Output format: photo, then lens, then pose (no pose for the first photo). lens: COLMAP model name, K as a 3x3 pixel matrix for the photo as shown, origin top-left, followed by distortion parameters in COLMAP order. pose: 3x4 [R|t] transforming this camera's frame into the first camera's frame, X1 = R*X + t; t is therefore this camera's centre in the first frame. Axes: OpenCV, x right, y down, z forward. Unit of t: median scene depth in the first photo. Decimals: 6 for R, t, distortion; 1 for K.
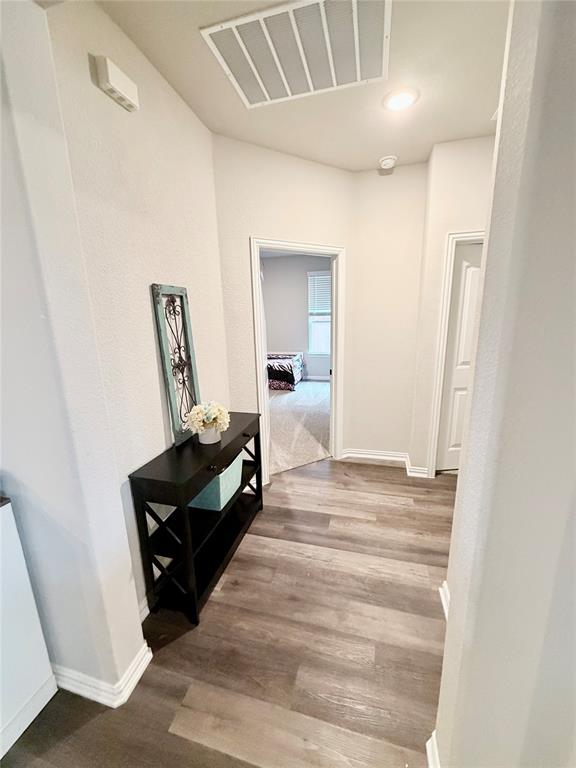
lens RADIAL K [[304.0, 0, 288.8], [0, 304.0, 382.1], [0, 0, 1]] dist [-0.003374, -0.000699]
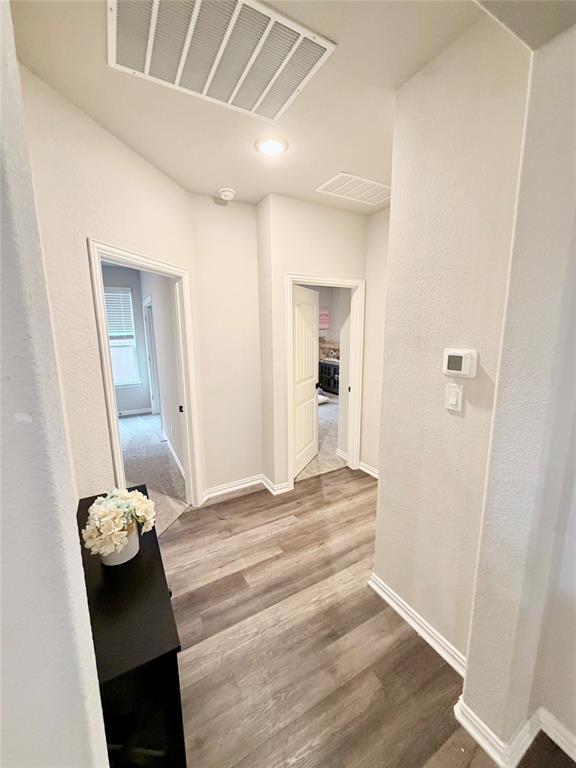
lens RADIAL K [[304.0, 0, 289.1], [0, 304.0, 381.7], [0, 0, 1]] dist [-0.003374, -0.000699]
pose [[0.711035, -0.104867, 0.695293, -0.298966], [0.149848, 0.988700, -0.004120, -0.075597], [-0.687004, 0.107118, 0.718715, 0.204828]]
